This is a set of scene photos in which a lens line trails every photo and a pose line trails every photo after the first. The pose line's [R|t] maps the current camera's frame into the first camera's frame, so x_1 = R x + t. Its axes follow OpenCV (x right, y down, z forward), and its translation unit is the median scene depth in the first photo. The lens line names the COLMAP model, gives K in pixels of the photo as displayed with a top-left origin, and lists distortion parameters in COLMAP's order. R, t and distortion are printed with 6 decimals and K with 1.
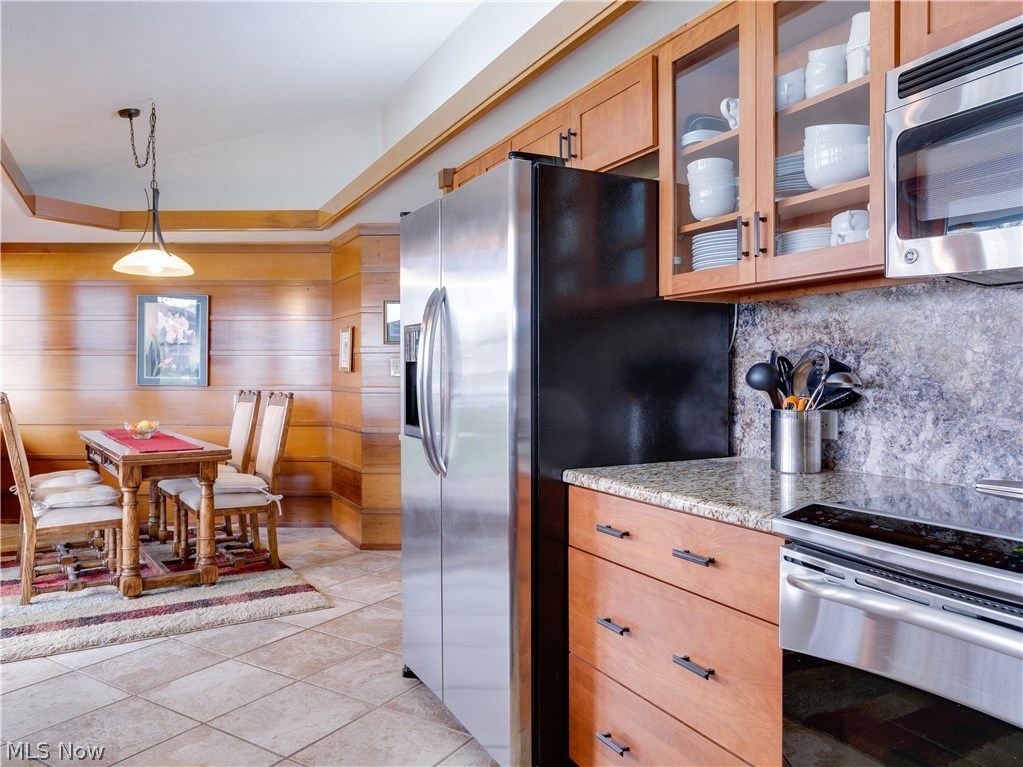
lens RADIAL K [[733.4, 0, 511.5], [0, 733.4, 383.5], [0, 0, 1]] dist [-0.004707, -0.001404]
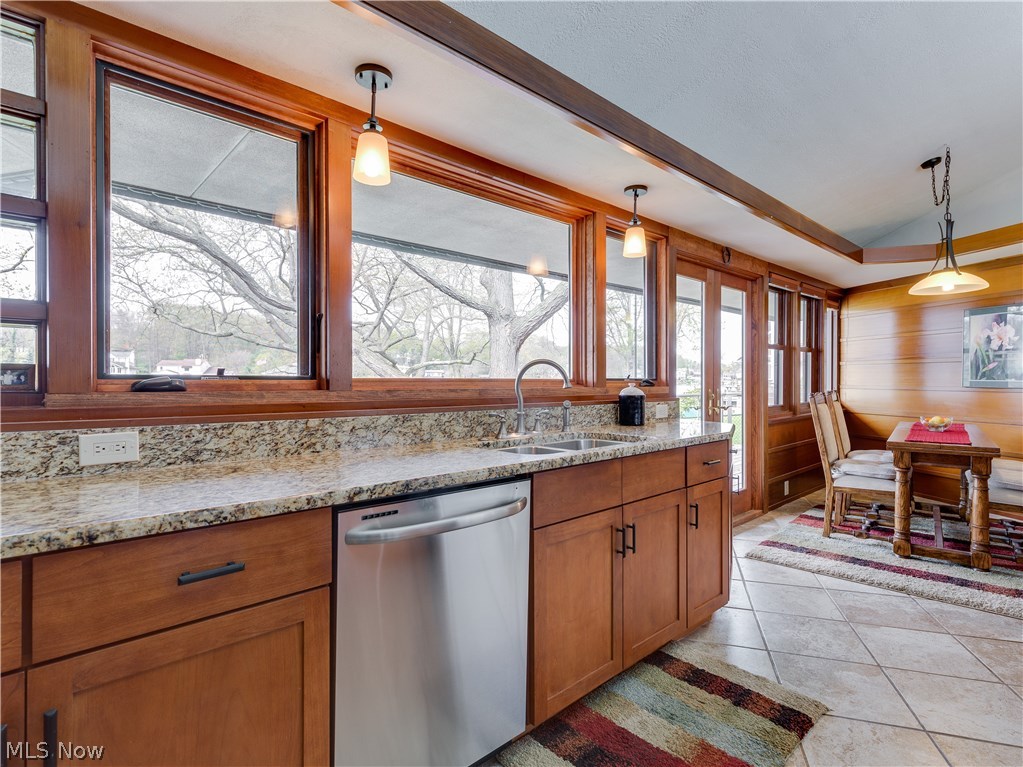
lens RADIAL K [[521.7, 0, 511.5], [0, 521.7, 383.5], [0, 0, 1]] dist [0.016656, -0.000264]
pose [[0.273717, 0.007686, -0.961780, 0.163072], [-0.009657, 0.999940, 0.005242, -0.001207], [0.961762, 0.007853, 0.273775, 0.111473]]
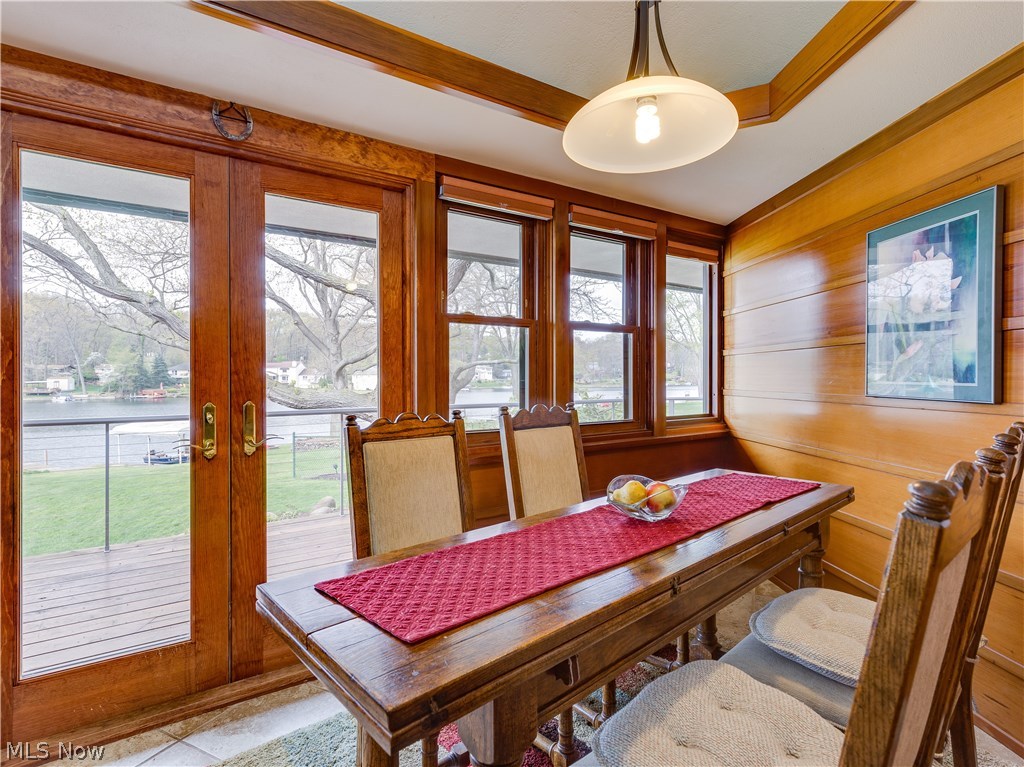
lens RADIAL K [[455.4, 0, 512.0], [0, 455.4, 383.5], [0, 0, 1]] dist [-0.000607, -0.000103]
pose [[0.031500, 0.009068, -0.999463, -0.216161], [-0.013262, 0.999875, 0.008653, -0.008861], [0.999416, 0.012983, 0.031617, 0.938464]]
